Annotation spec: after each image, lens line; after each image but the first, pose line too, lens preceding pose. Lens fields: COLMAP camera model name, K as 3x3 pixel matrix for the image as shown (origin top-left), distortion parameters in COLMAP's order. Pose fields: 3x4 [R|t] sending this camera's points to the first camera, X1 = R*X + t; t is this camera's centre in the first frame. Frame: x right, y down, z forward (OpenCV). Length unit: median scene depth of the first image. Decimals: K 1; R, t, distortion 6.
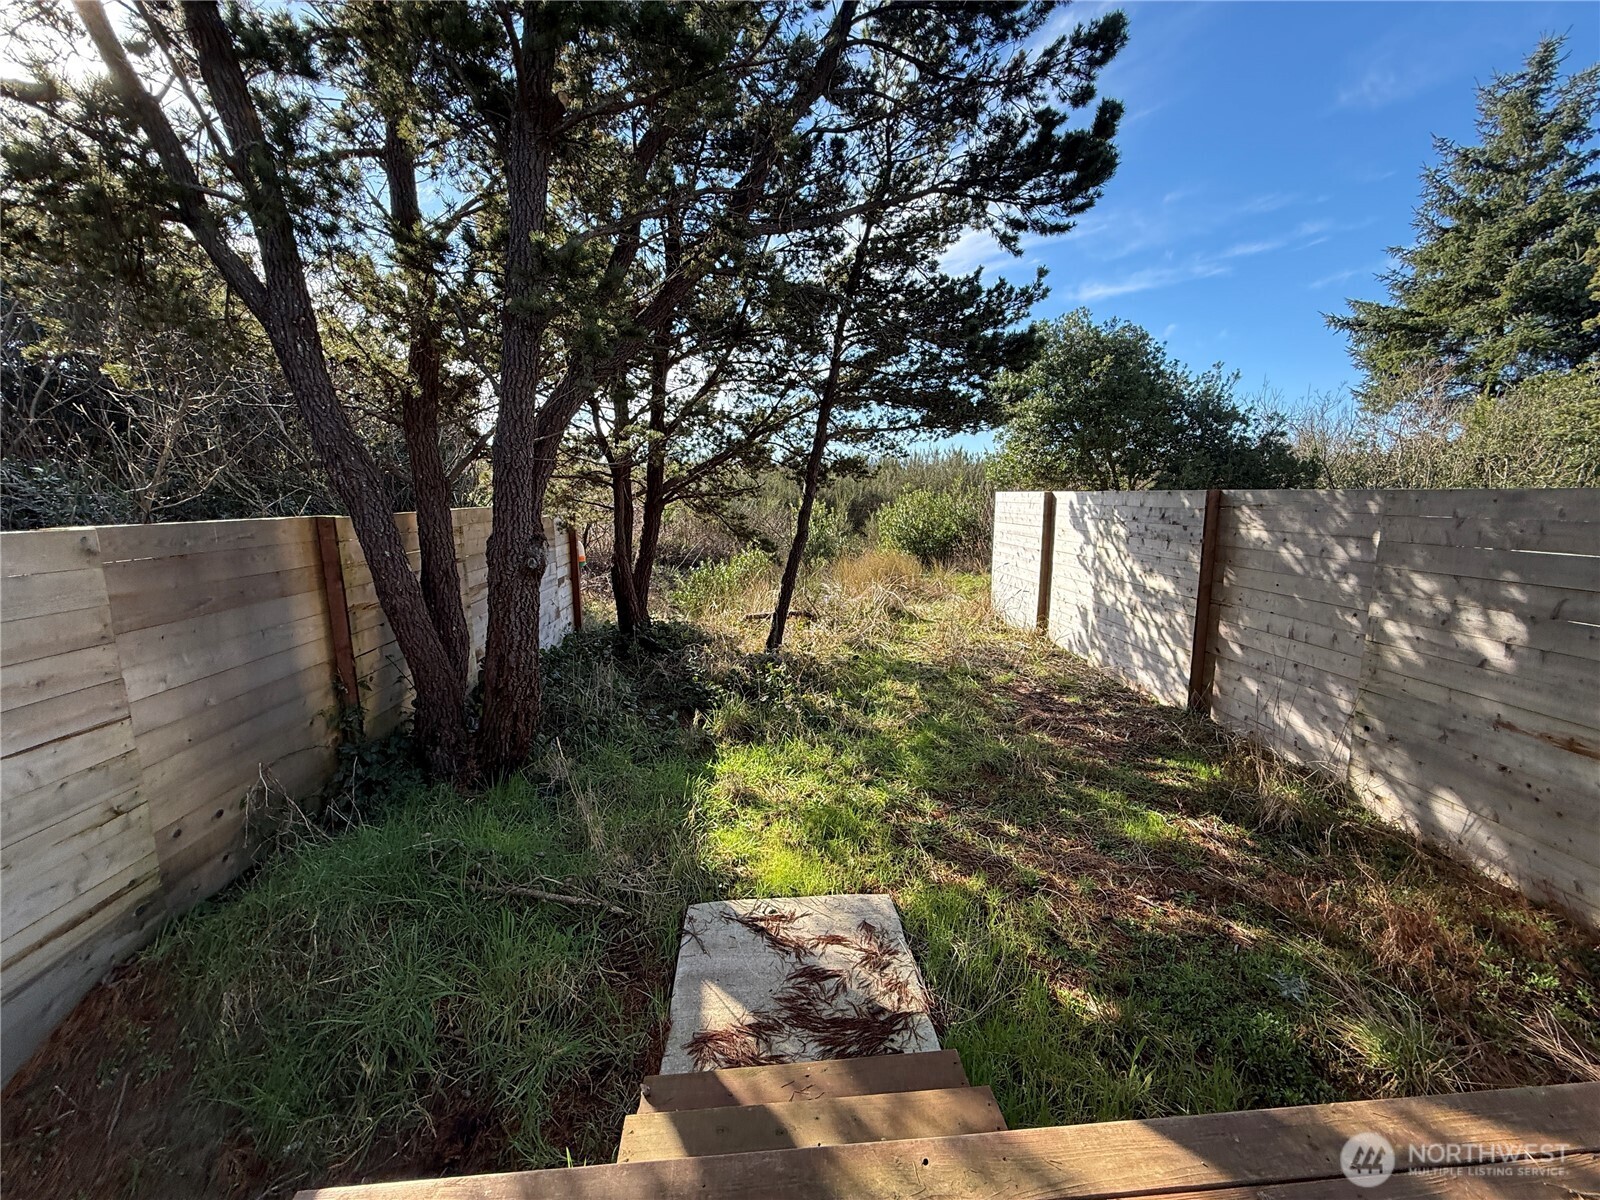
lens RADIAL K [[637.4, 0, 792.6], [0, 637.4, 599.7], [0, 0, 1]] dist [-0.000116, -0.000083]
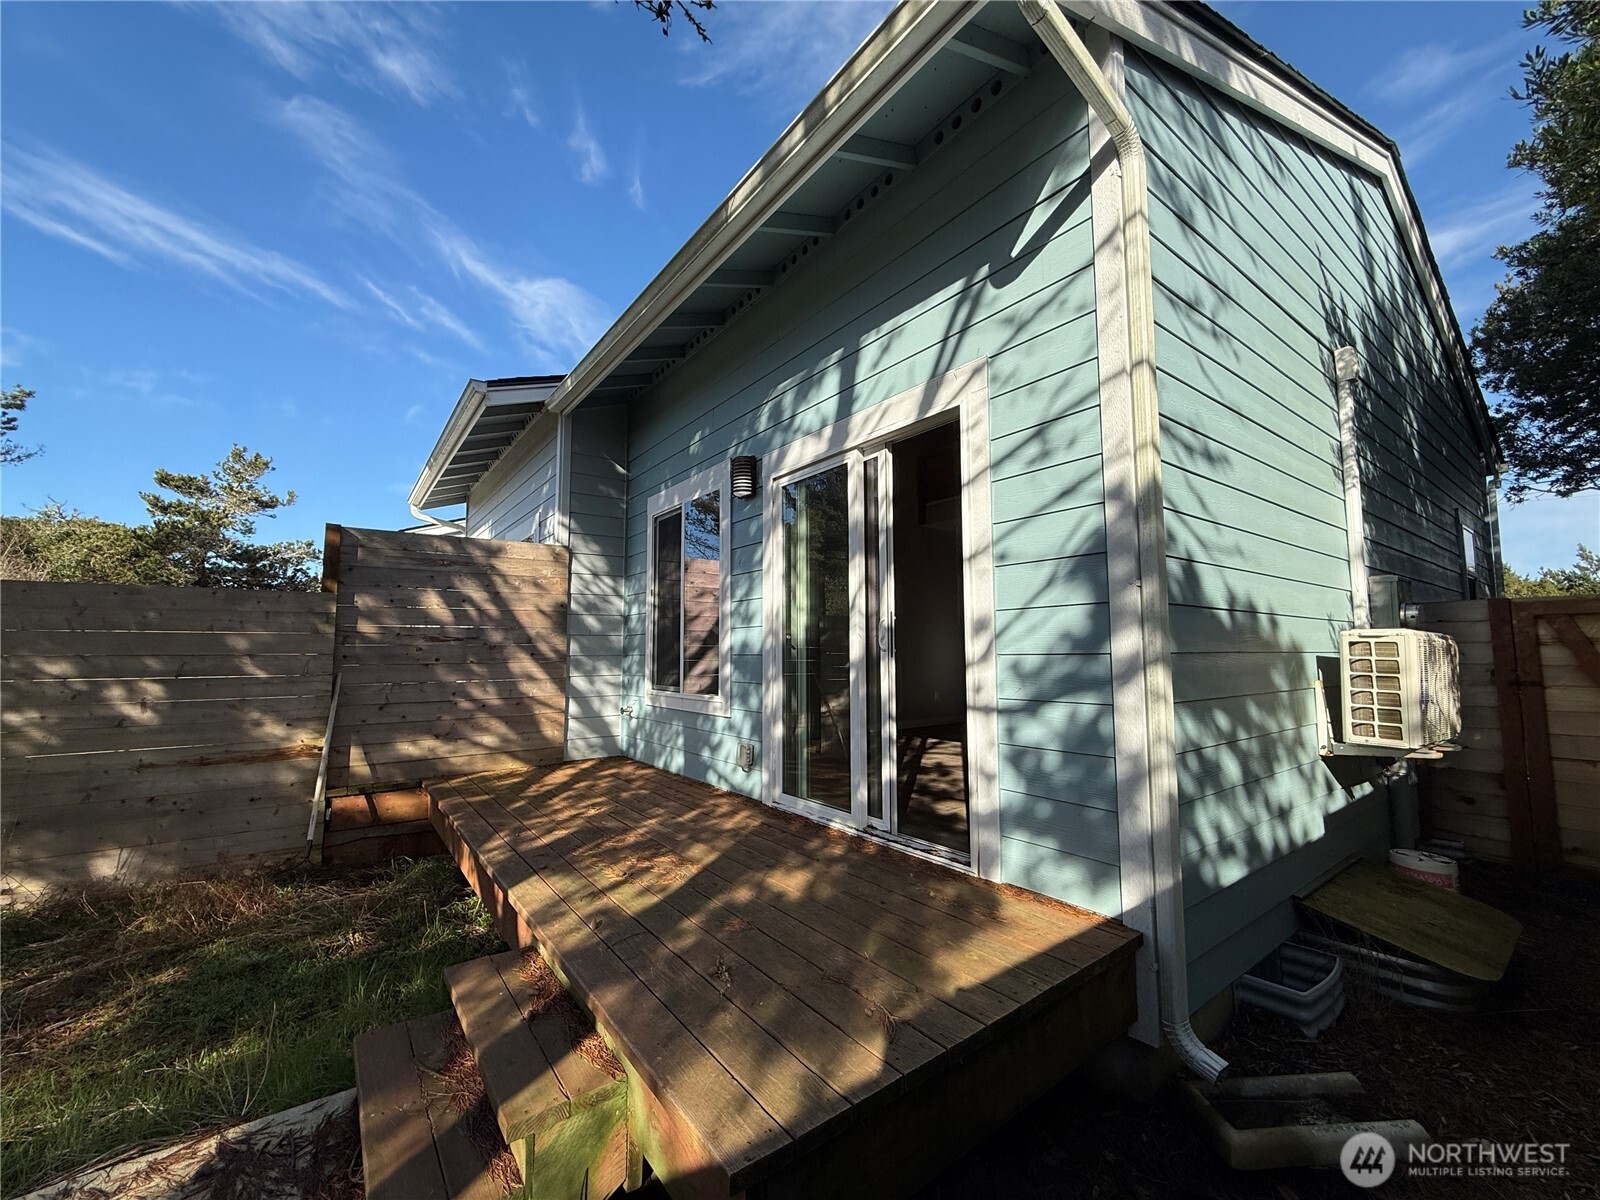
lens RADIAL K [[637.8, 0, 798.2], [0, 637.8, 602.3], [0, 0, 1]] dist [-0.001323, 0.000004]
pose [[-0.526563, 0.085713, 0.845804, -0.603030], [0.155121, 0.987889, -0.003540, 0.062150], [-0.835864, 0.129338, -0.533482, 0.477686]]
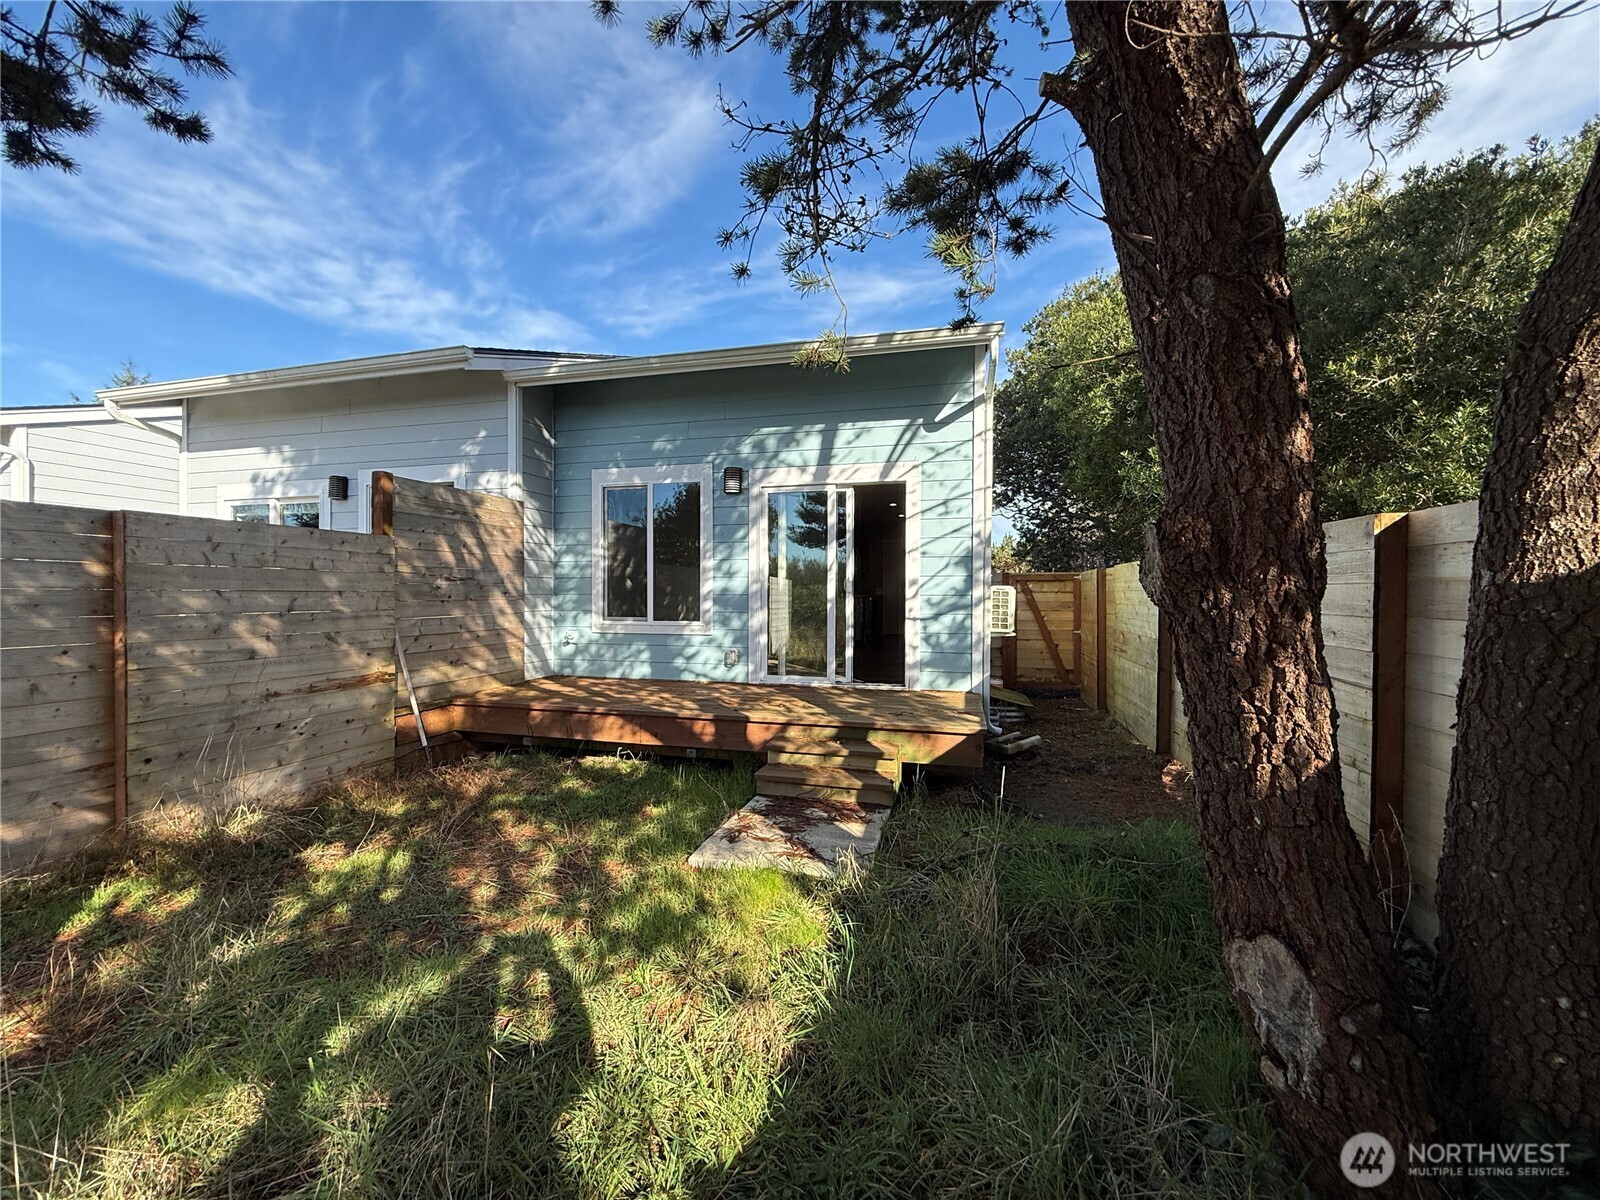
lens RADIAL K [[637.3, 0, 795.8], [0, 637.3, 597.6], [0, 0, 1]] dist [-0.000379, -0.000182]
pose [[-0.945985, 0.010399, 0.324043, -0.333329], [0.064373, 0.985610, 0.156295, -0.130701], [-0.317755, 0.168712, -0.933042, 1.615735]]
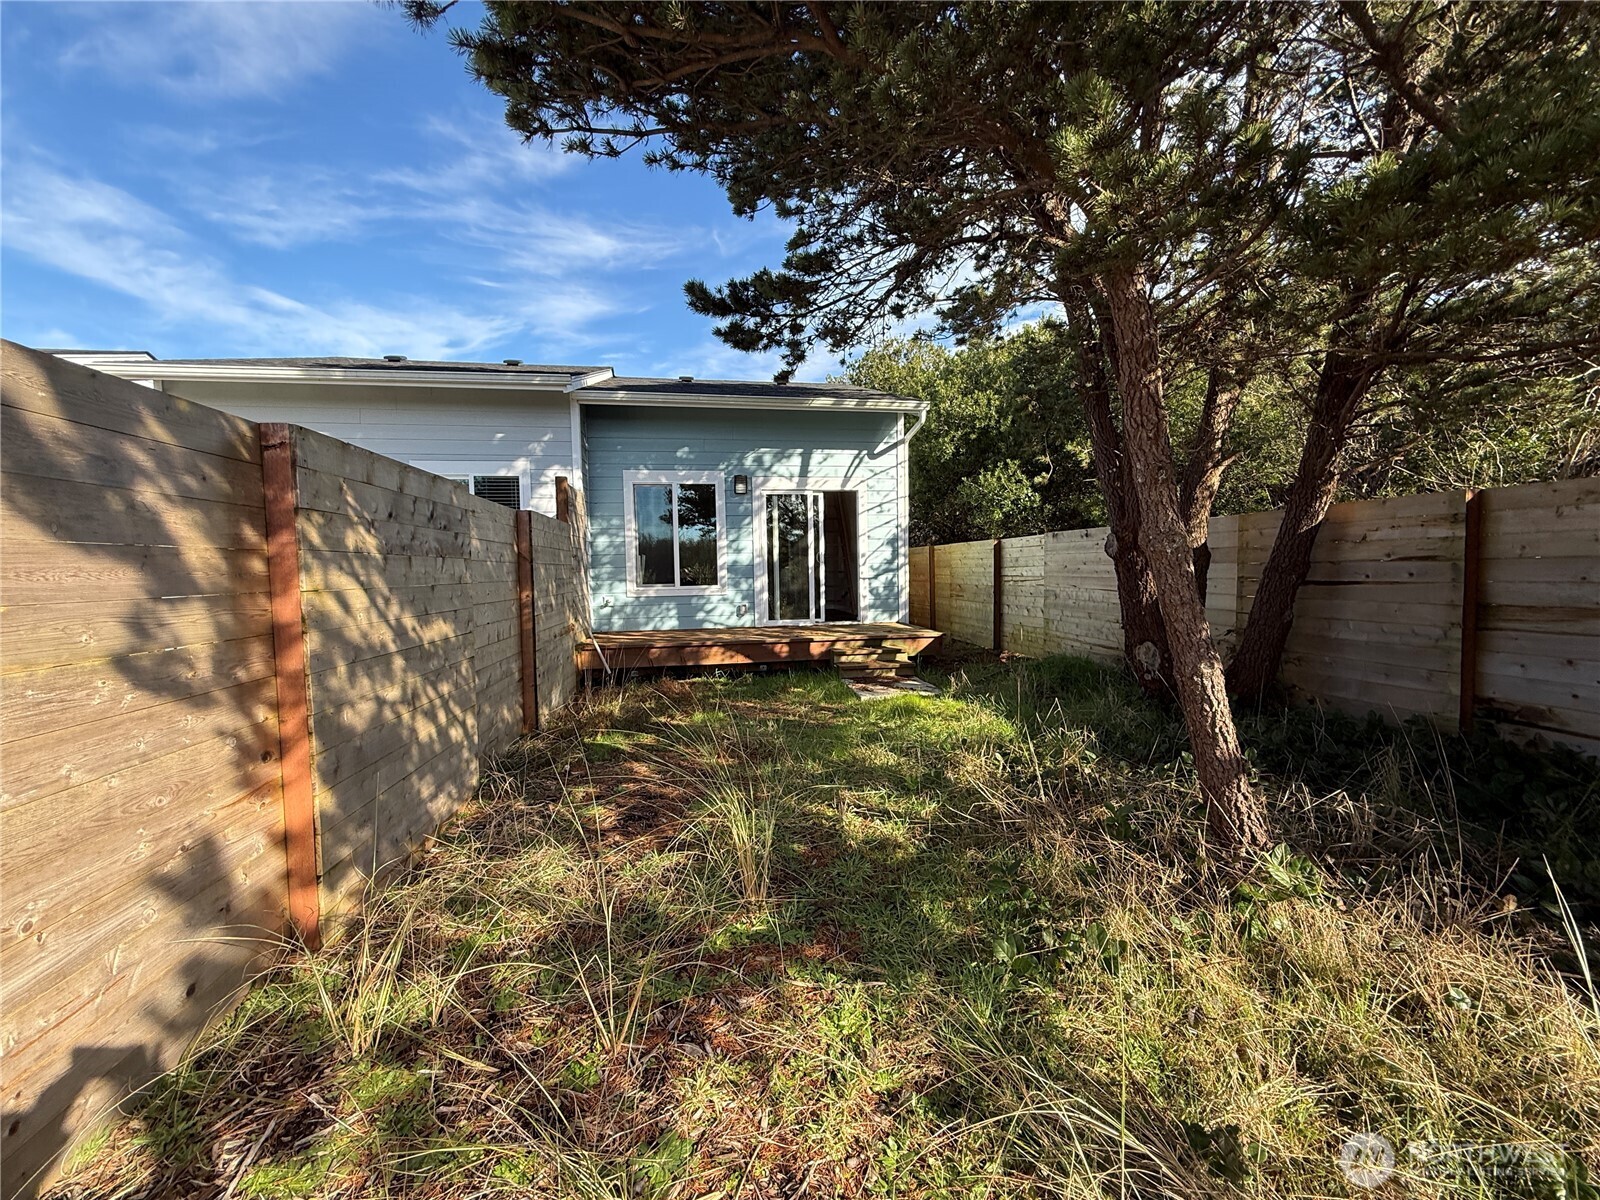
lens RADIAL K [[639.2, 0, 804.6], [0, 639.2, 596.3], [0, 0, 1]] dist [0.000499, -0.000022]
pose [[-0.993175, 0.035737, -0.111021, 0.480496], [0.012031, 0.978214, 0.207251, -0.277997], [0.116008, 0.204501, -0.971968, 2.551430]]
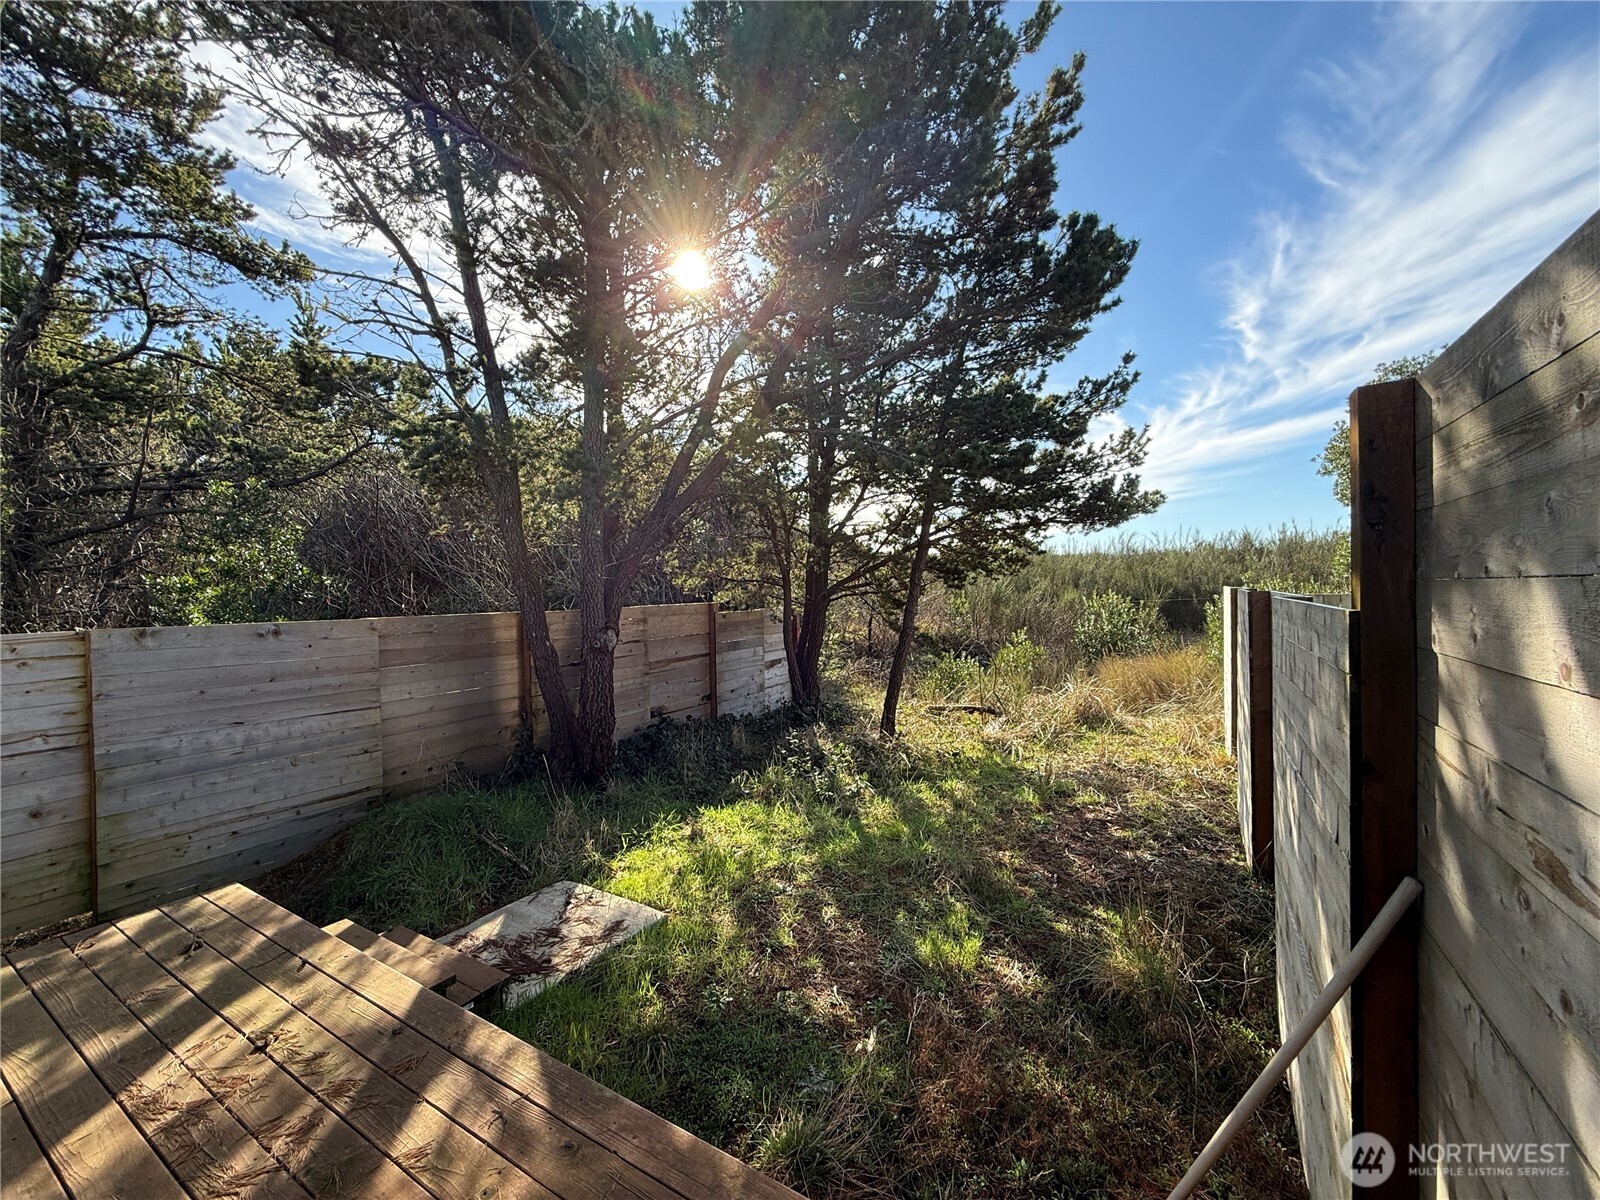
lens RADIAL K [[637.3, 0, 795.8], [0, 637.3, 597.6], [0, 0, 1]] dist [-0.000379, -0.000182]
pose [[0.811961, -0.000681, -0.583711, 0.933418], [-0.082444, 0.989841, -0.115838, -0.031624], [0.577860, 0.142180, 0.803656, 0.032524]]
